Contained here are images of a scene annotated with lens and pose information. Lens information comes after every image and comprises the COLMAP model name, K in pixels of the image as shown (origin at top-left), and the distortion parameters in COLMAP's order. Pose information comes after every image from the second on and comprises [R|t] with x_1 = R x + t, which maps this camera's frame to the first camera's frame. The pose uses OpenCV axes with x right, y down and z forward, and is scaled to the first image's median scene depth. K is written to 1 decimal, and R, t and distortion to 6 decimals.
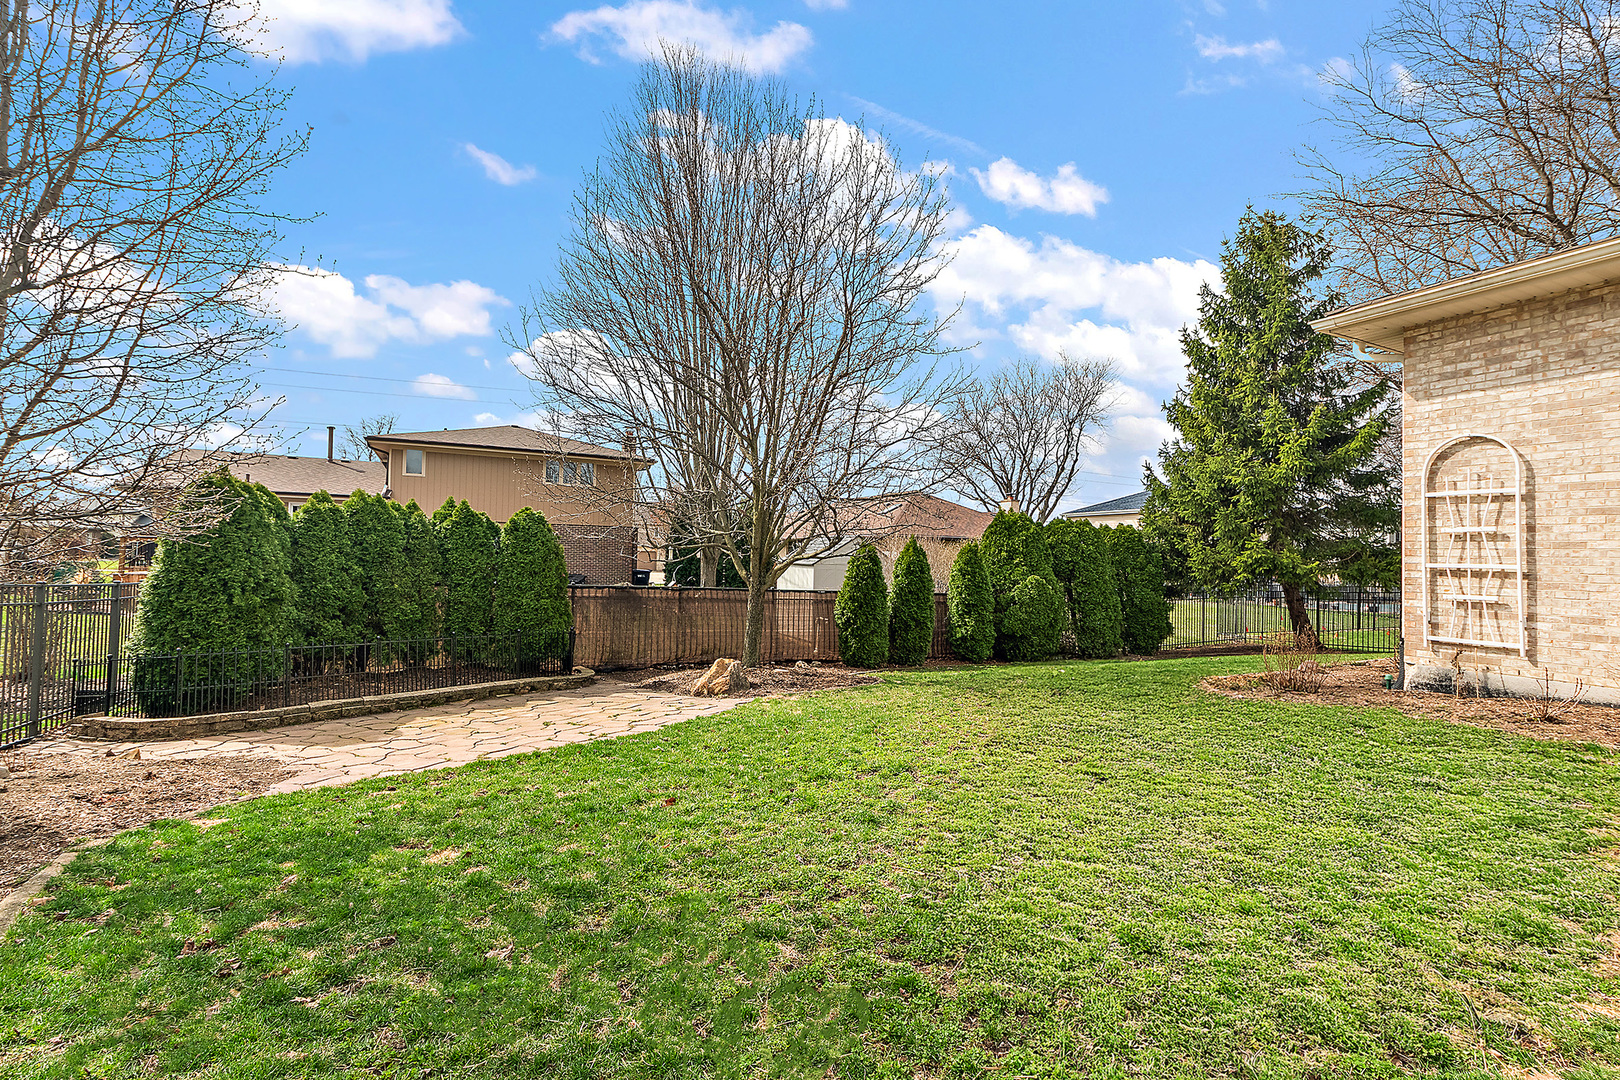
lens RADIAL K [[717.5, 0, 810.0], [0, 717.5, 540.0], [0, 0, 1]] dist [-0.002738, -0.000407]
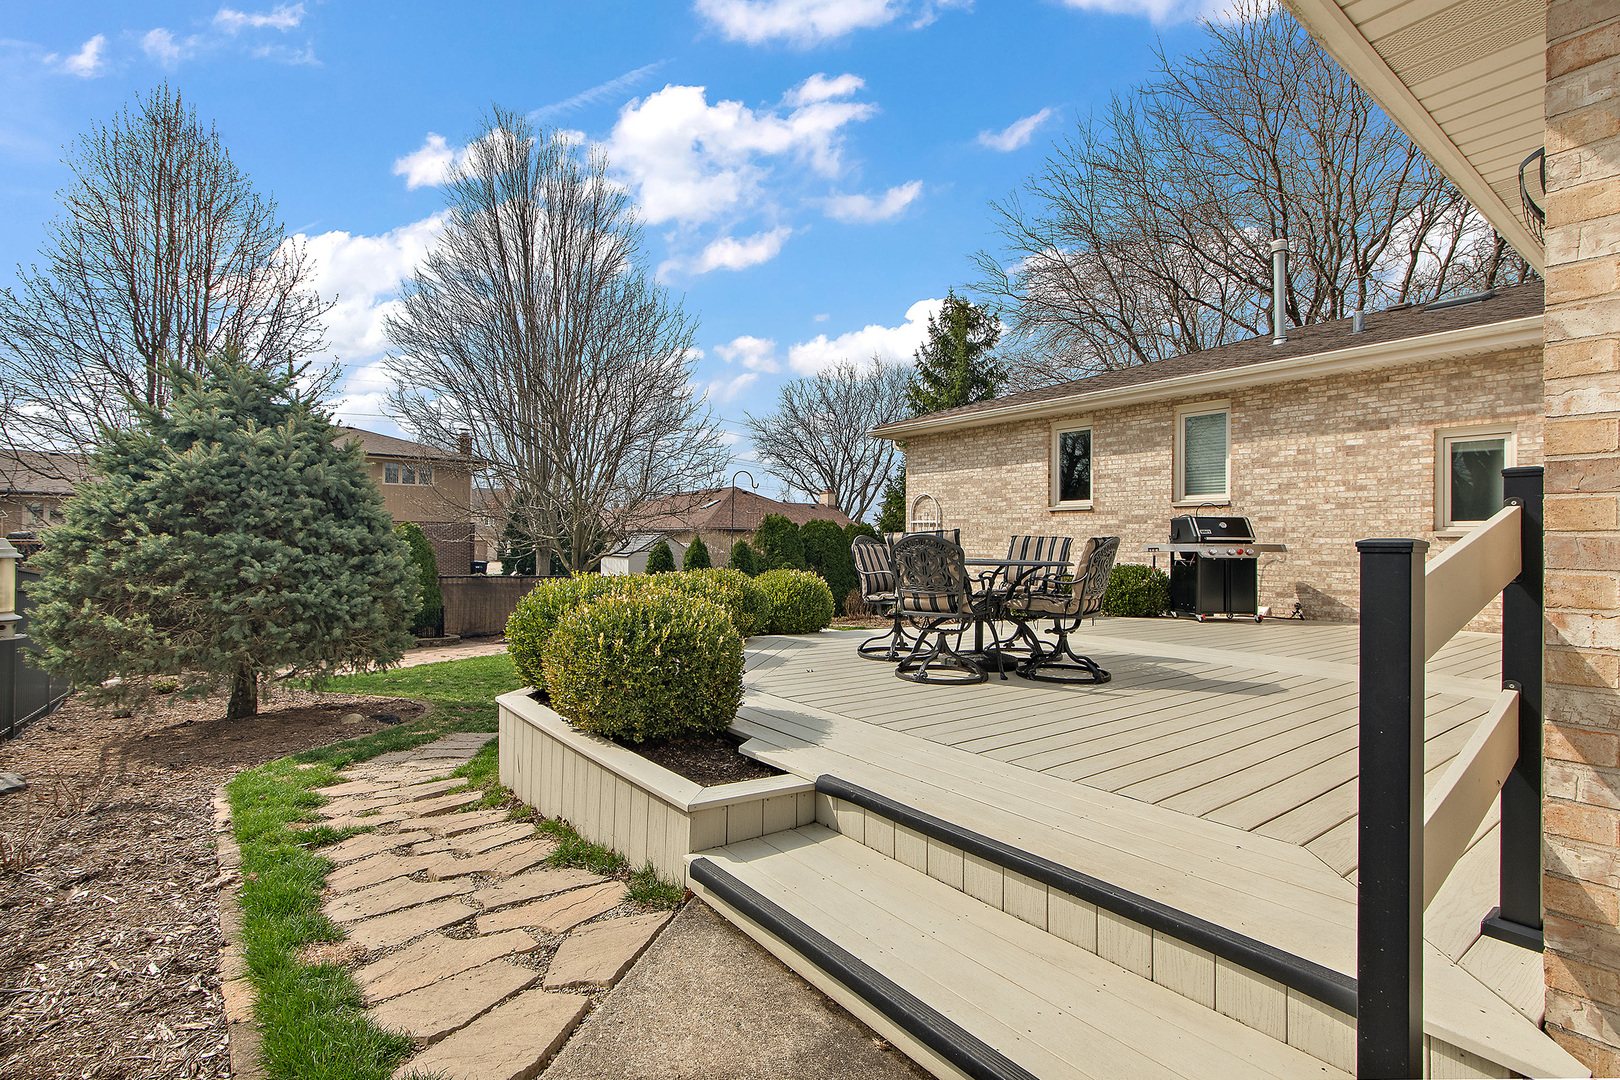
lens RADIAL K [[750.6, 0, 810.0], [0, 750.6, 540.0], [0, 0, 1]] dist [0.000287, 0.000006]
pose [[0.980286, -0.011910, 0.197227, 0.034112], [0.007493, 0.999705, 0.023122, -0.013645], [-0.197444, -0.021188, 0.980085, -0.221193]]
